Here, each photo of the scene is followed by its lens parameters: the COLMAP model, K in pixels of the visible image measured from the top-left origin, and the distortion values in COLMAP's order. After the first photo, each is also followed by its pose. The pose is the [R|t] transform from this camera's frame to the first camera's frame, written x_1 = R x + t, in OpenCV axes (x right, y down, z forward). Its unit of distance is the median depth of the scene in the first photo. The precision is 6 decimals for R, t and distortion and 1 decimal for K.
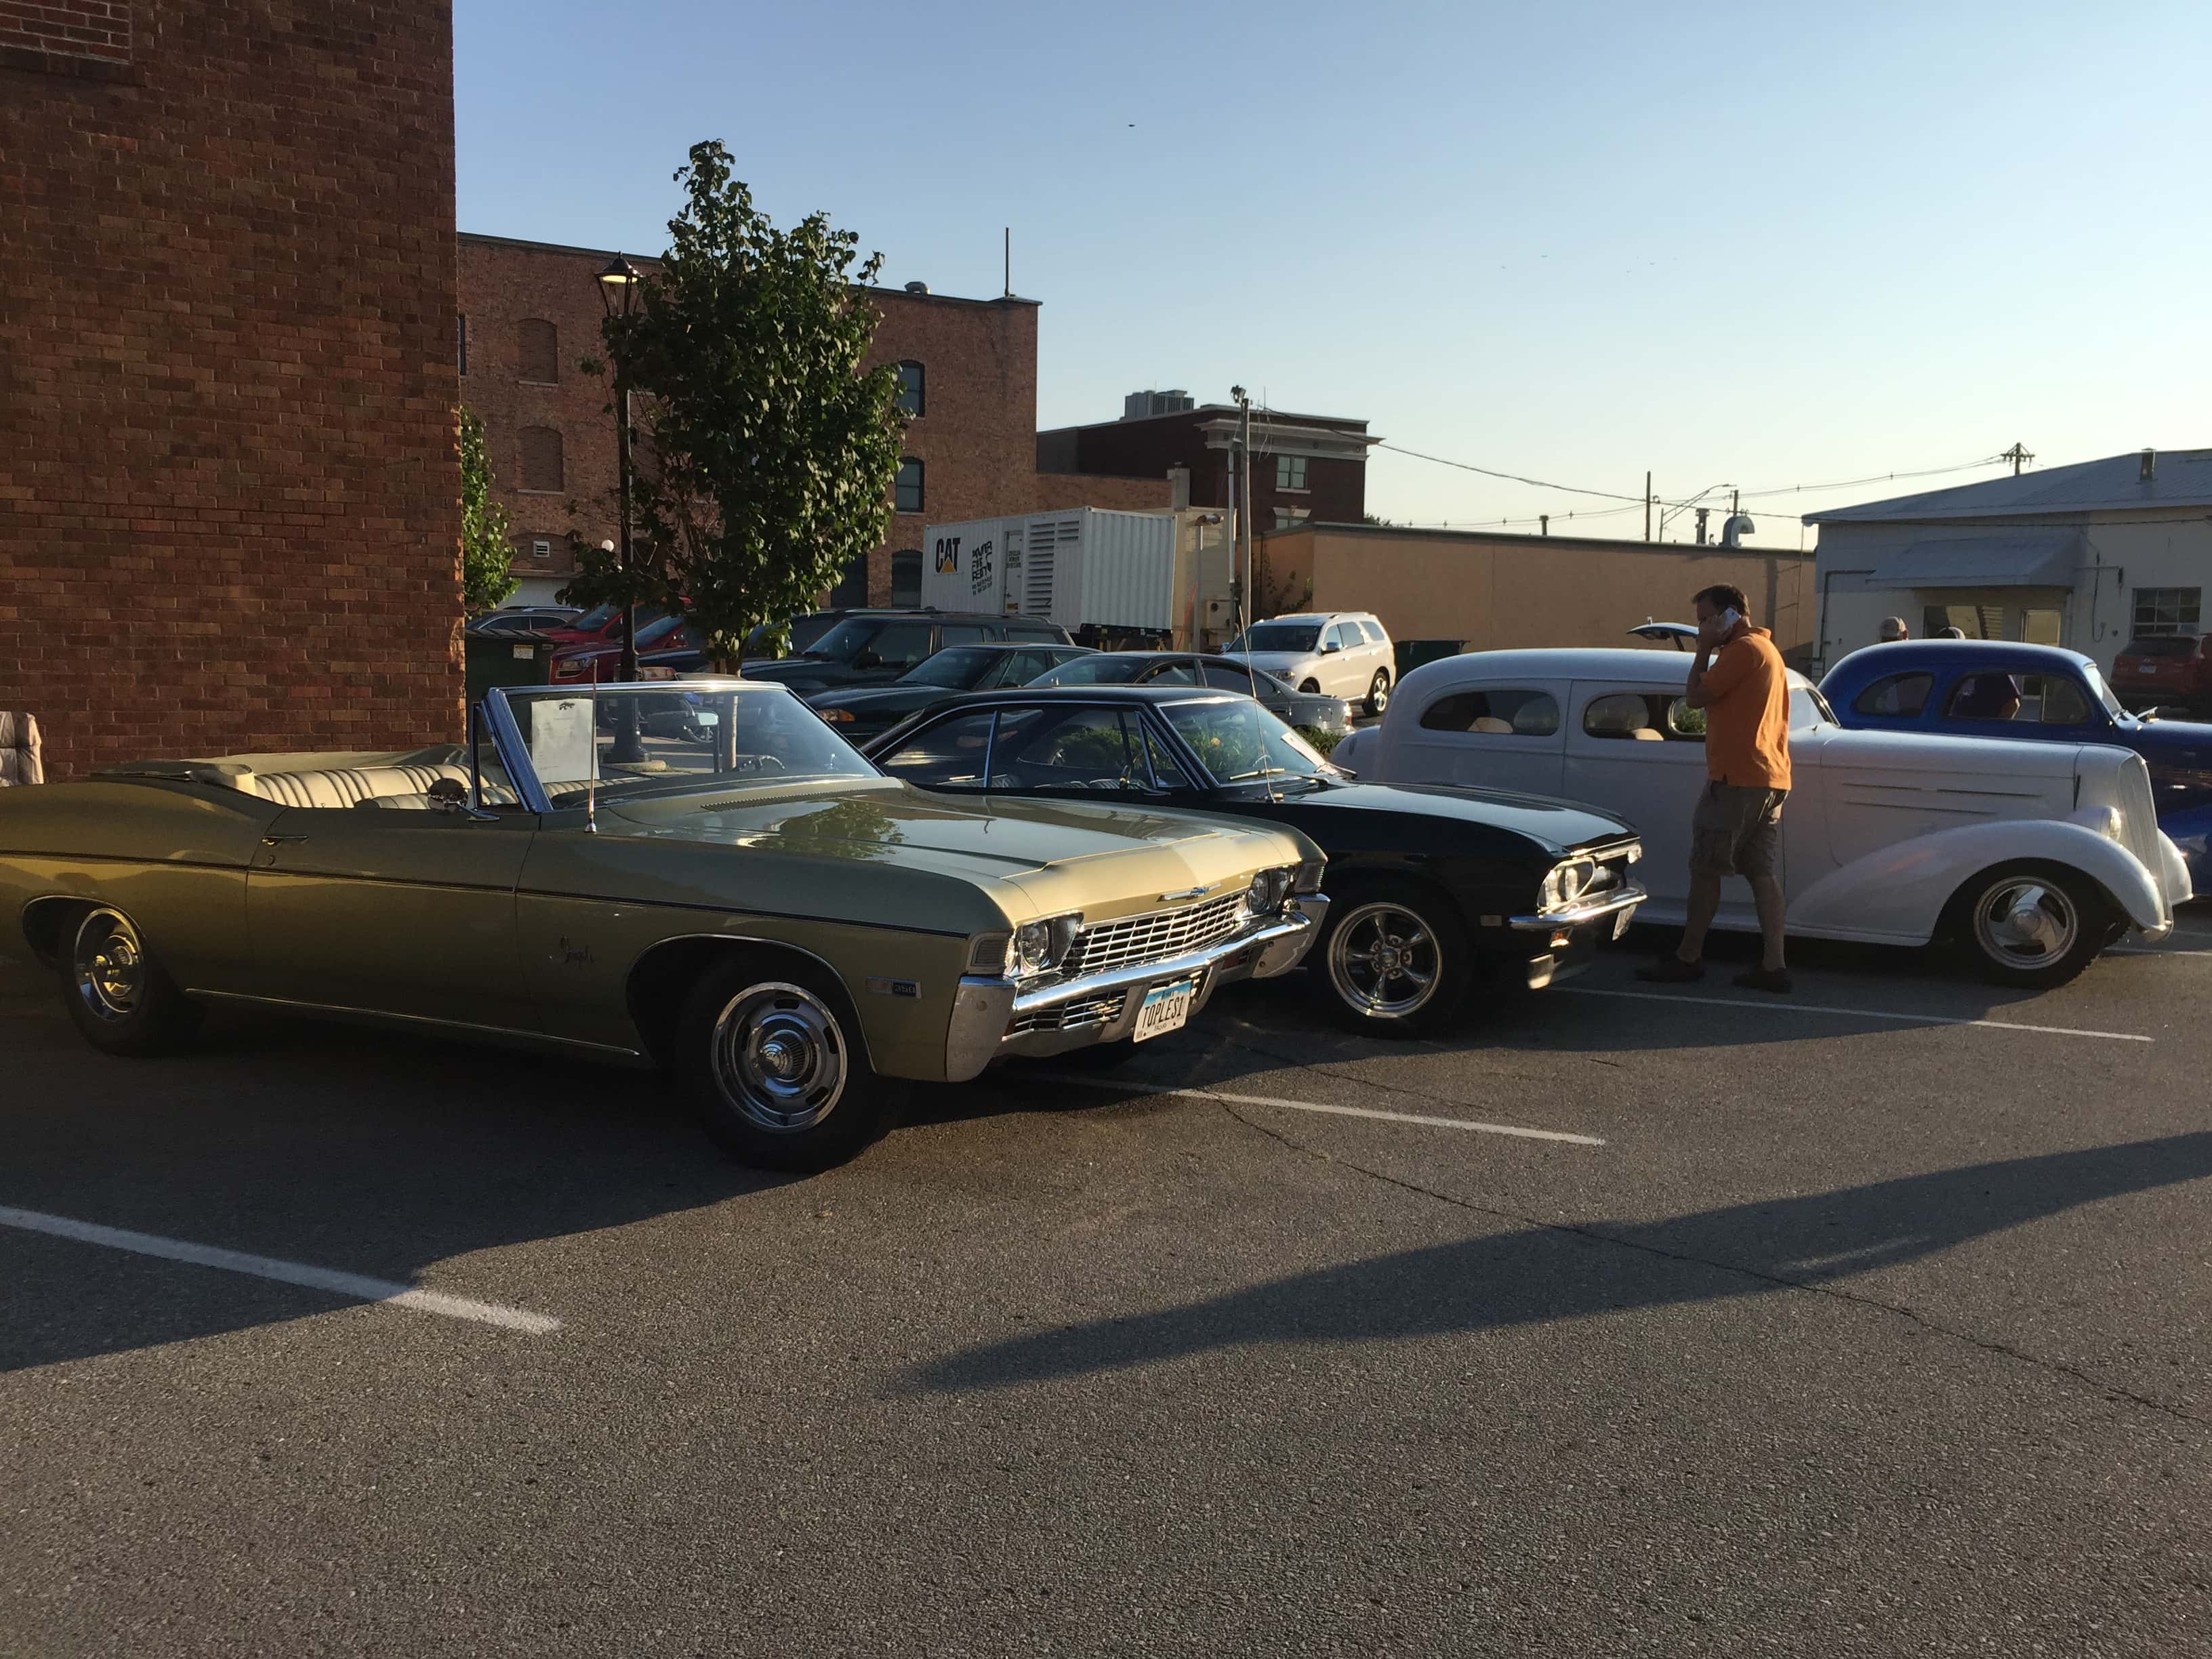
lens RADIAL K [[1865.4, 0, 1088.7], [0, 1865.4, 834.2], [0, 0, 1]] dist [0.055076, -0.082639]
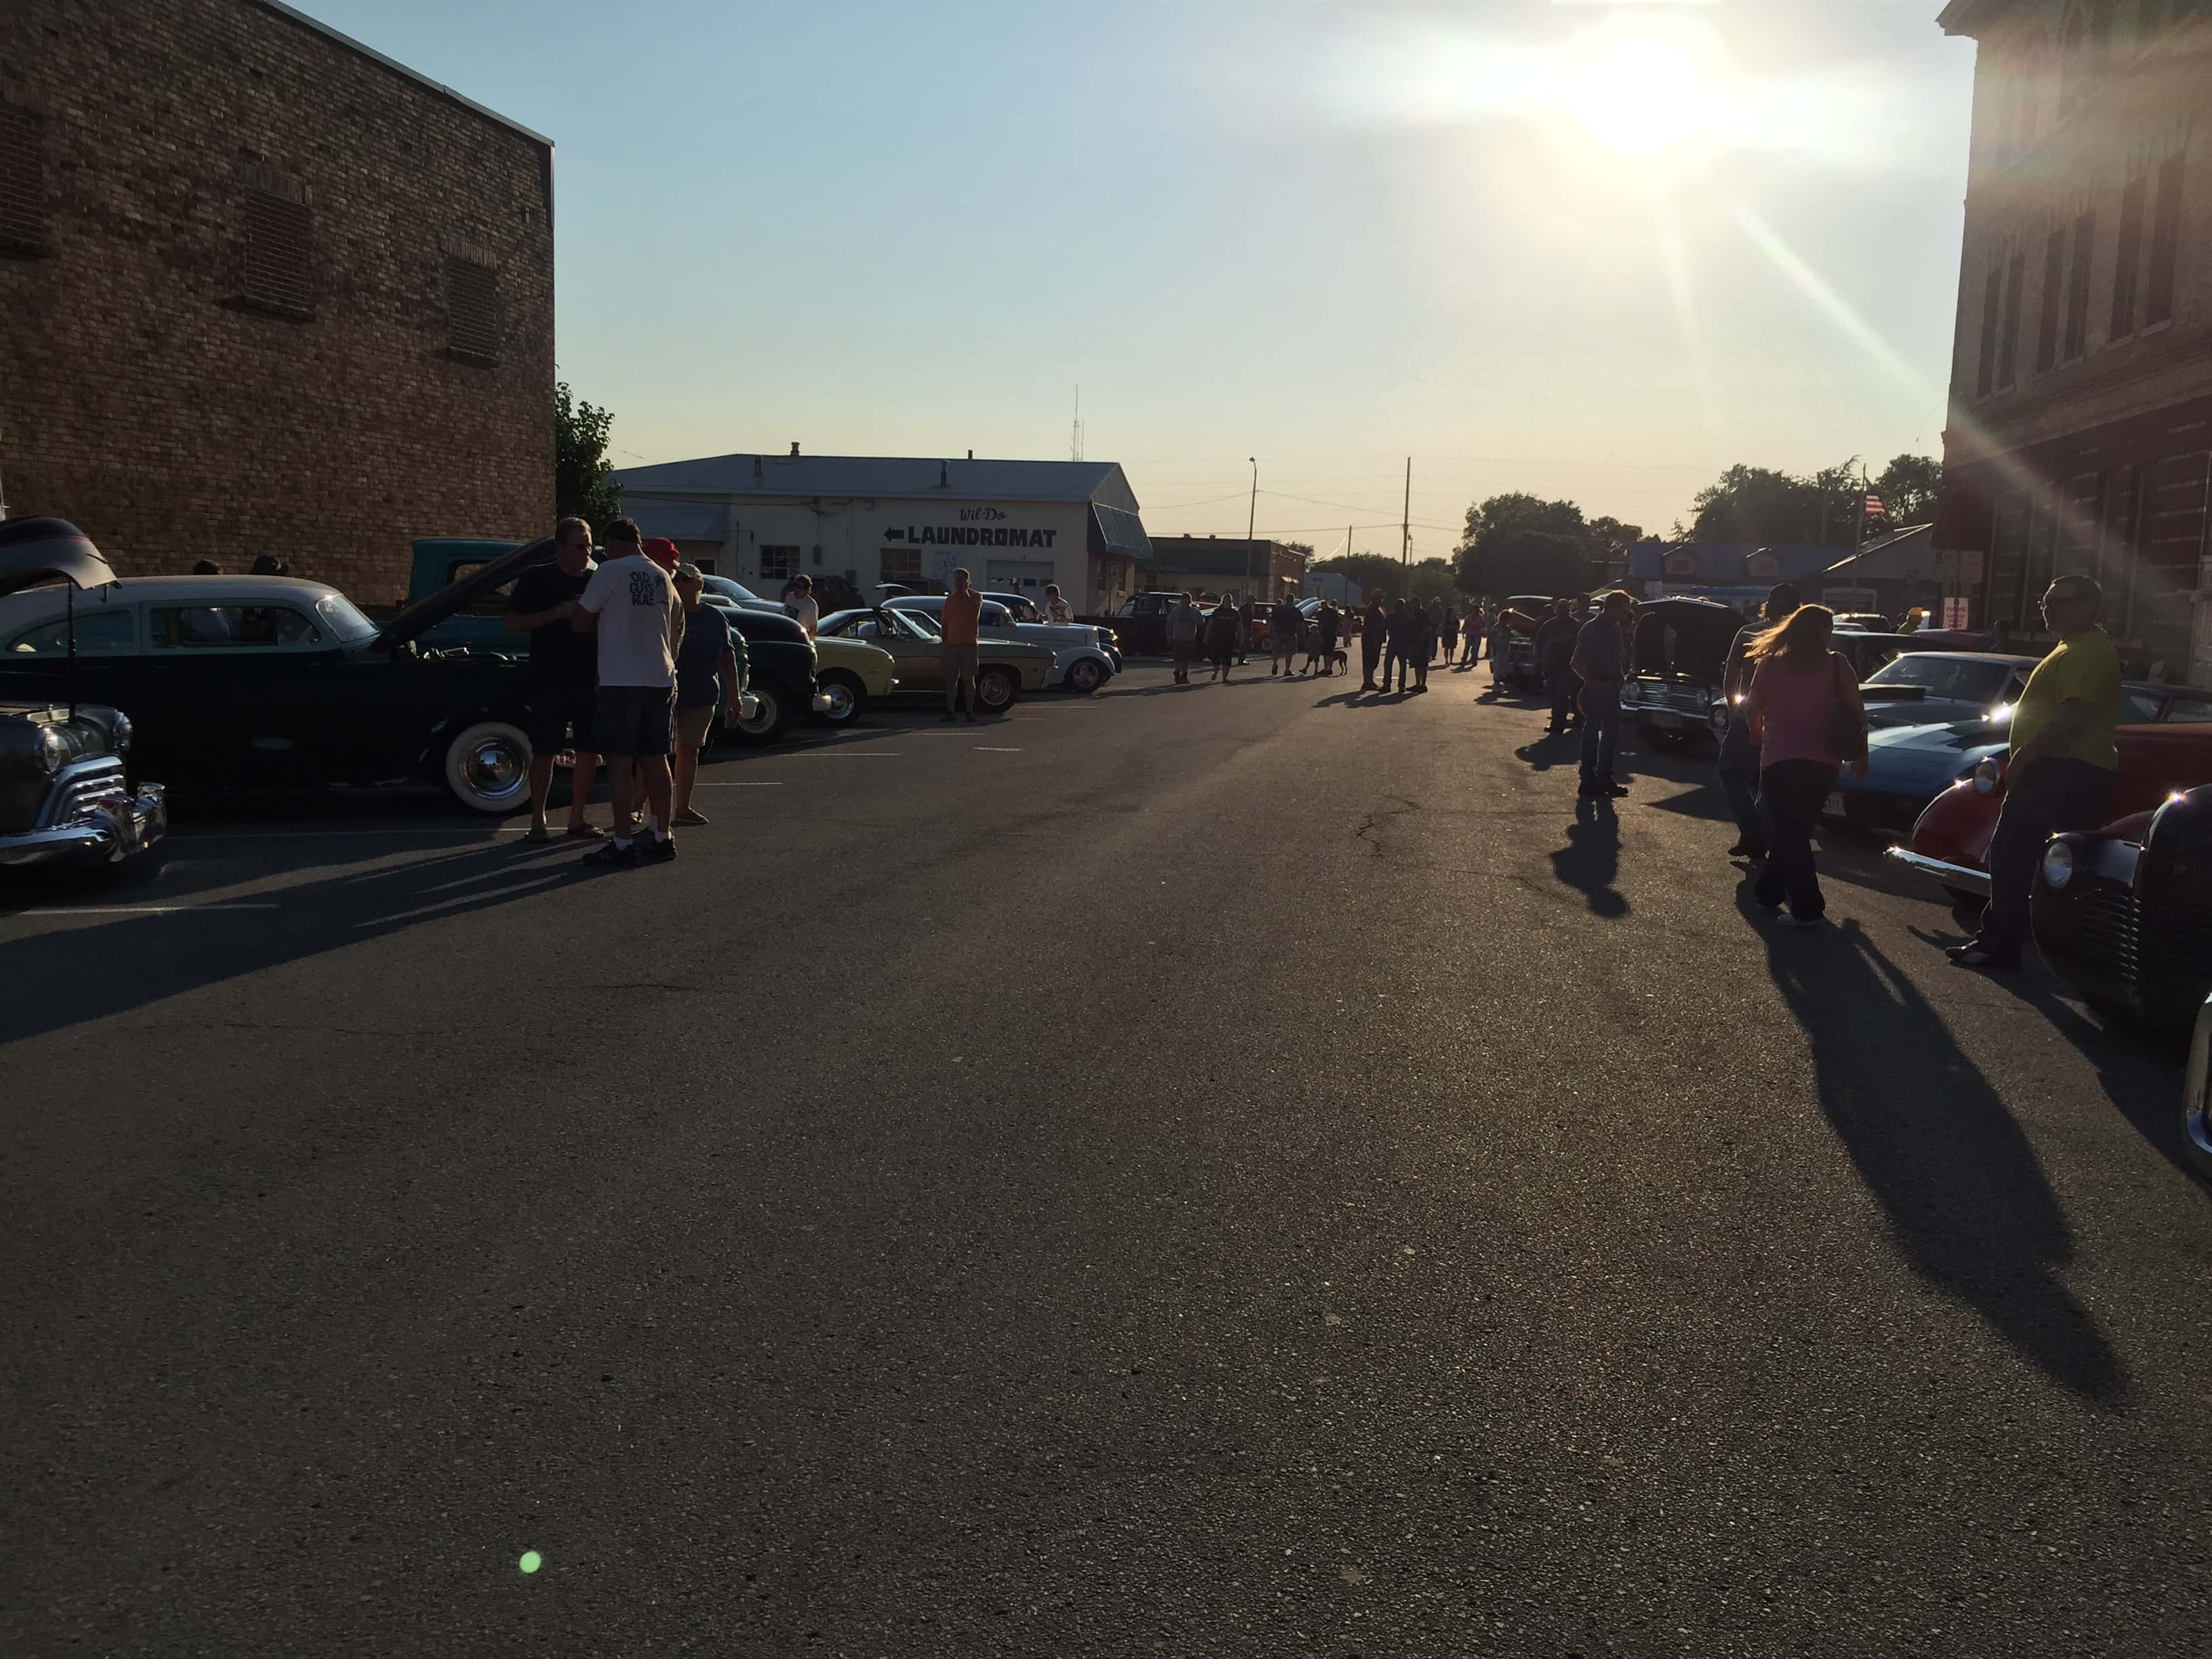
lens RADIAL K [[1865.4, 0, 1110.2], [0, 1865.4, 827.8], [0, 0, 1]] dist [0.055076, -0.082639]
pose [[0.678852, -0.082284, 0.729650, -0.339817], [0.052896, 0.996600, 0.063175, 0.018802], [-0.732367, -0.004291, 0.680896, -0.238064]]
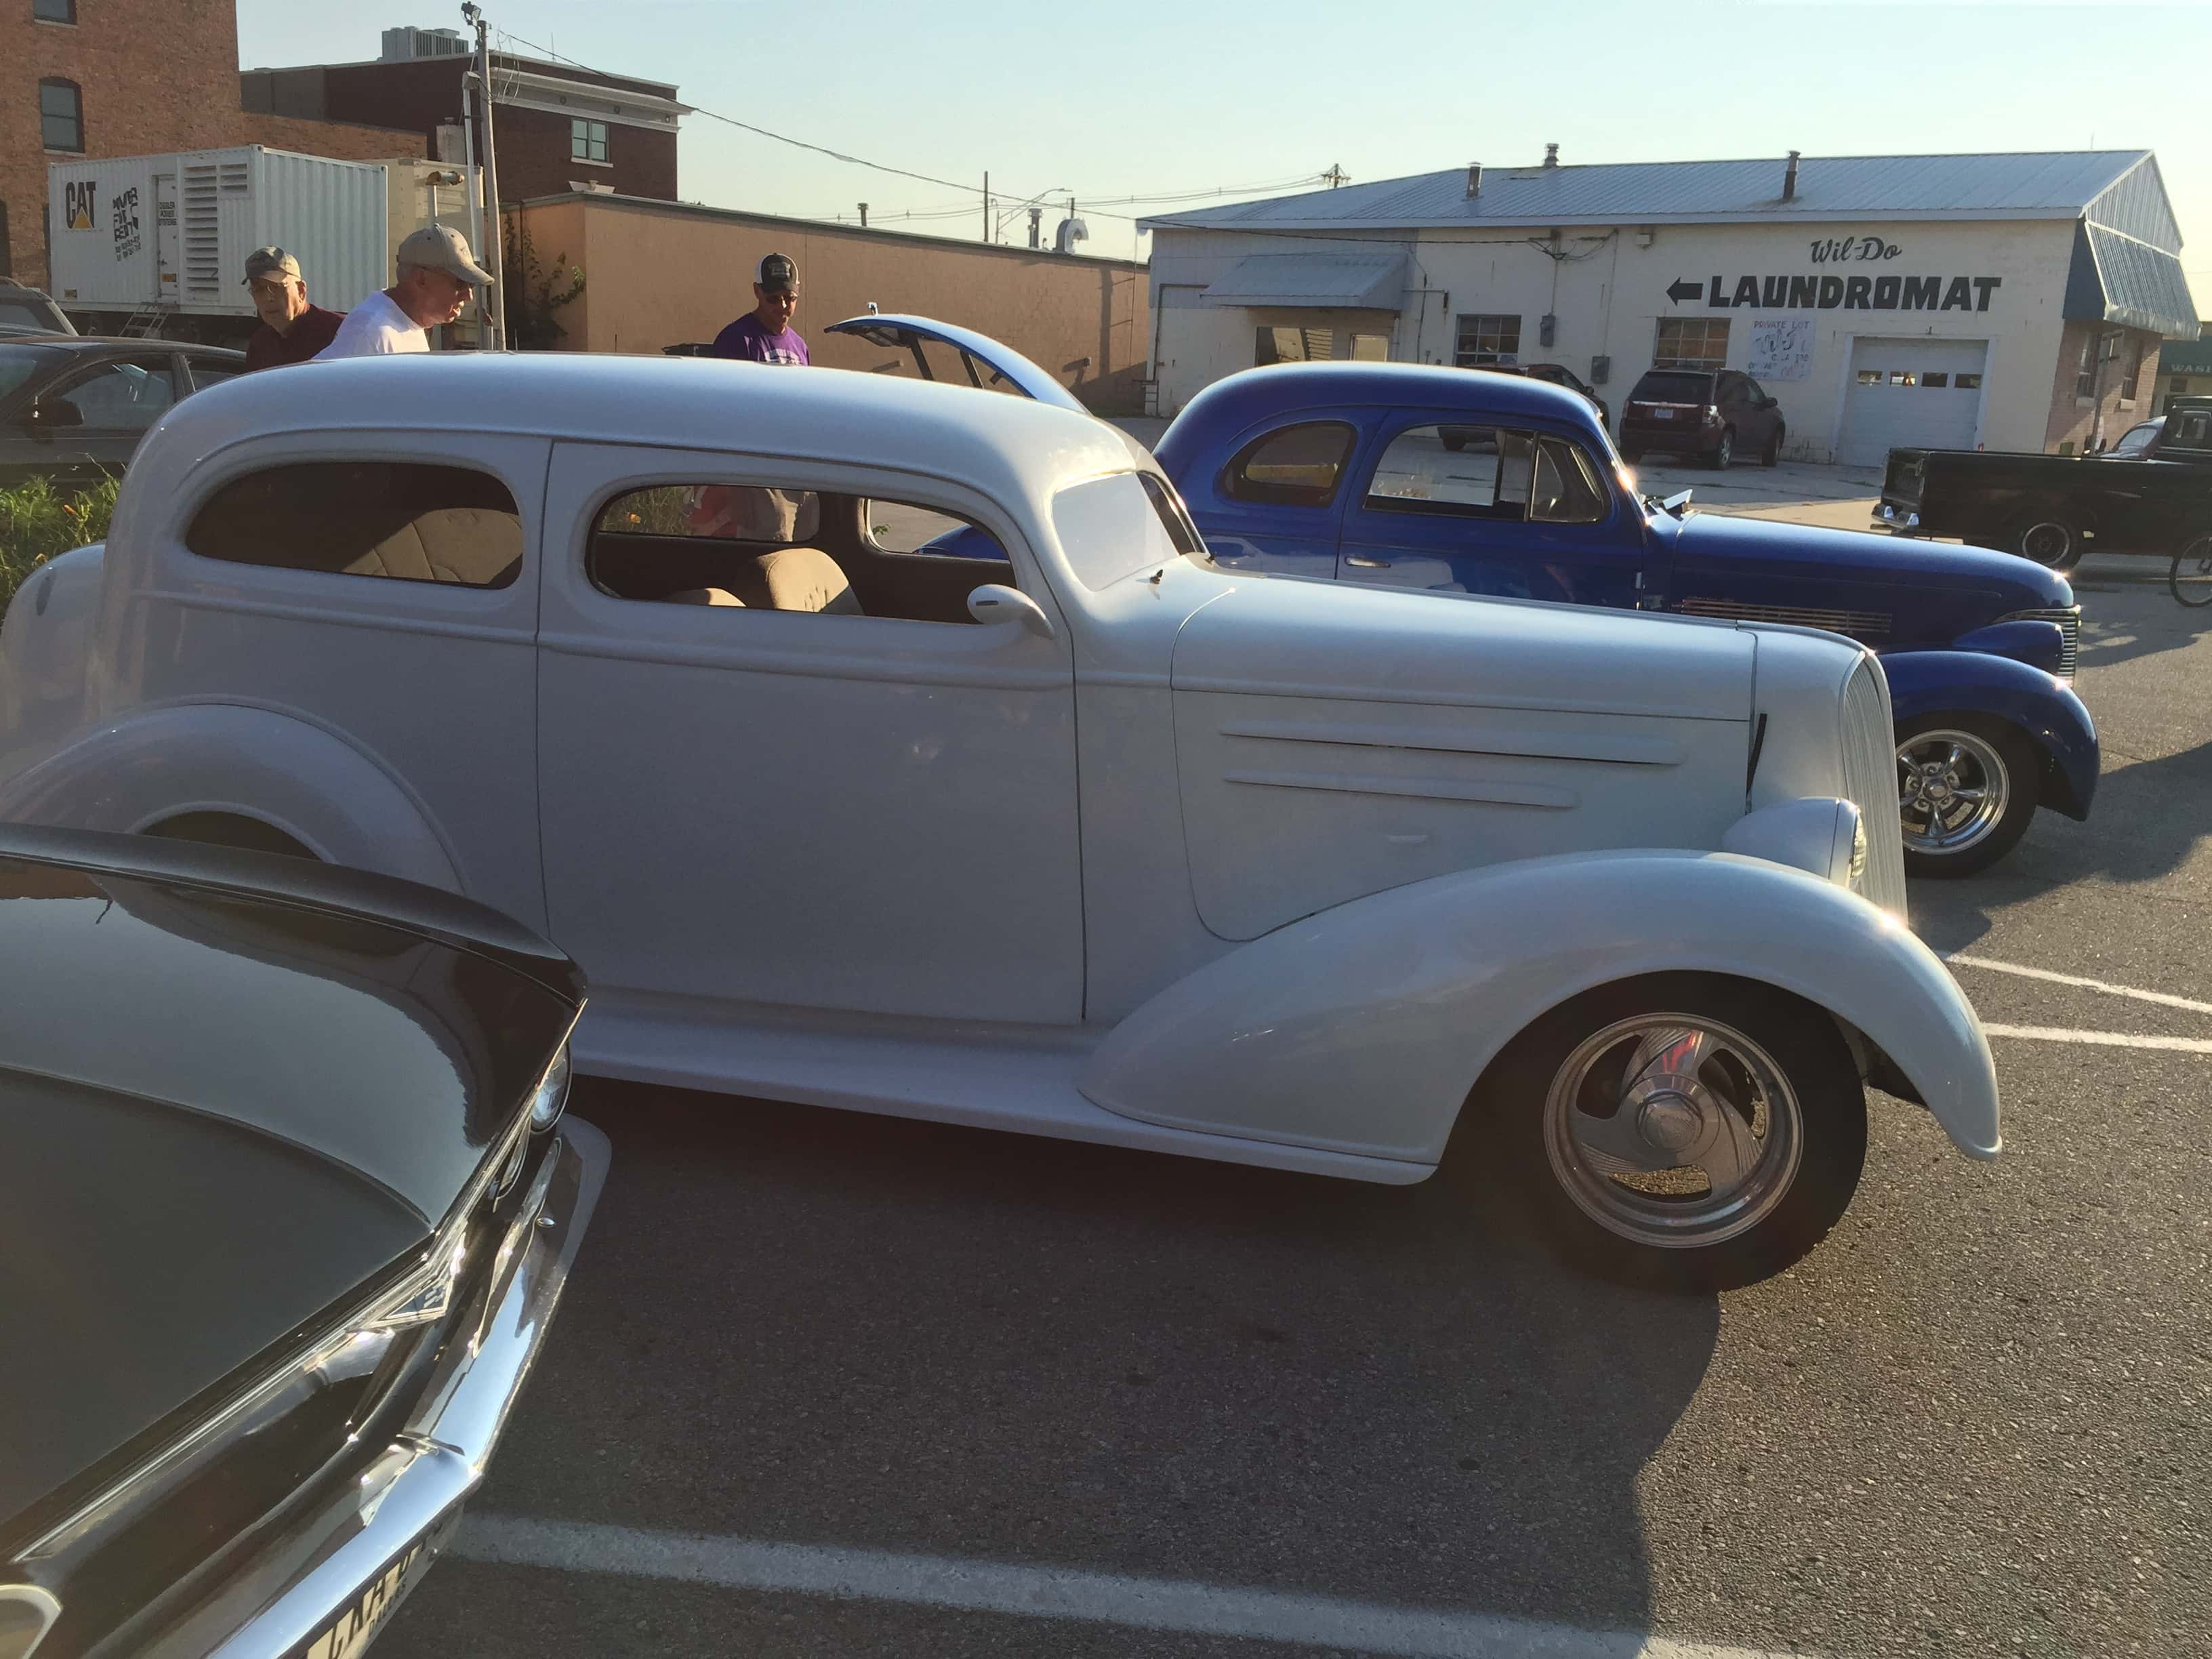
lens RADIAL K [[1865.4, 0, 1104.9], [0, 1865.4, 837.6], [0, 0, 1]] dist [0.055076, -0.082639]
pose [[0.940664, -0.054637, 0.334912, 0.042693], [0.003044, 0.988272, 0.152677, -0.011176], [-0.339326, -0.142598, 0.929798, 0.111458]]
